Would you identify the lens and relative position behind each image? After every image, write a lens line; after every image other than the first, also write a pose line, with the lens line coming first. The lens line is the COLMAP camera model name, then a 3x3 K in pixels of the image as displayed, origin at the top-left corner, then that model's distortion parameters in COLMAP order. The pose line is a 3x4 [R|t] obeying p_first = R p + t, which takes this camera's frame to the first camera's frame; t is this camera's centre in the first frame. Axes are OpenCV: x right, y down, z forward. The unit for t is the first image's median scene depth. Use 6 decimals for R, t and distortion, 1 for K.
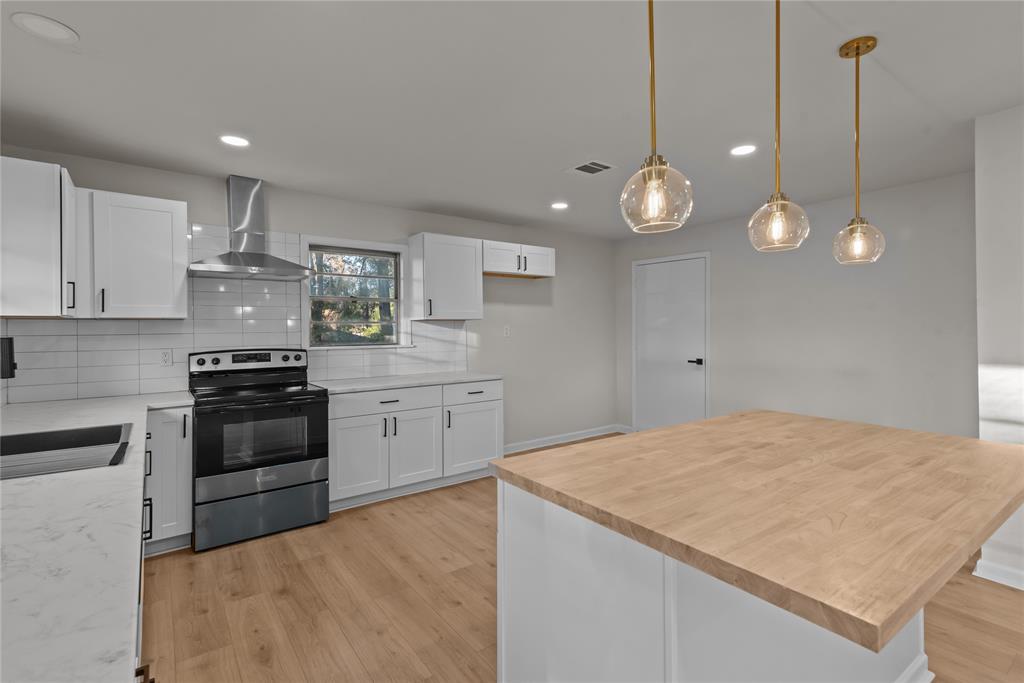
lens RADIAL K [[501.7, 0, 515.2], [0, 501.7, 318.9], [0, 0, 1]] dist [0.018083, 0.000084]
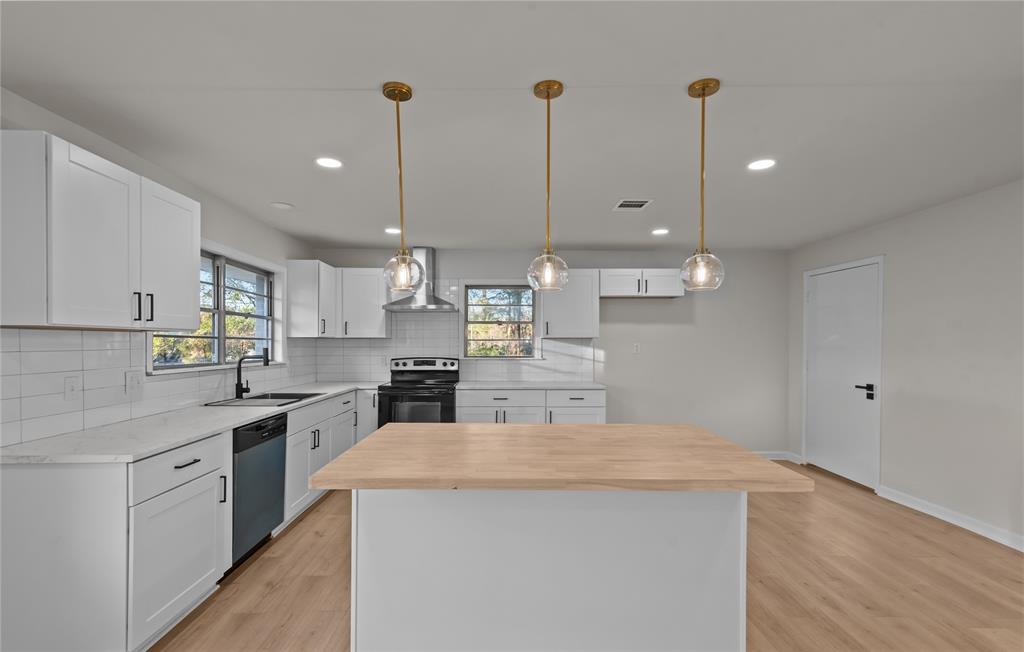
lens RADIAL K [[478.0, 0, 472.9], [0, 478.0, 336.0], [0, 0, 1]] dist [0.001185, 0.000121]
pose [[0.783502, -0.001466, -0.621388, 0.427443], [0.003690, 0.999991, 0.002294, -0.007198], [0.621379, -0.004091, 0.783500, -0.047632]]
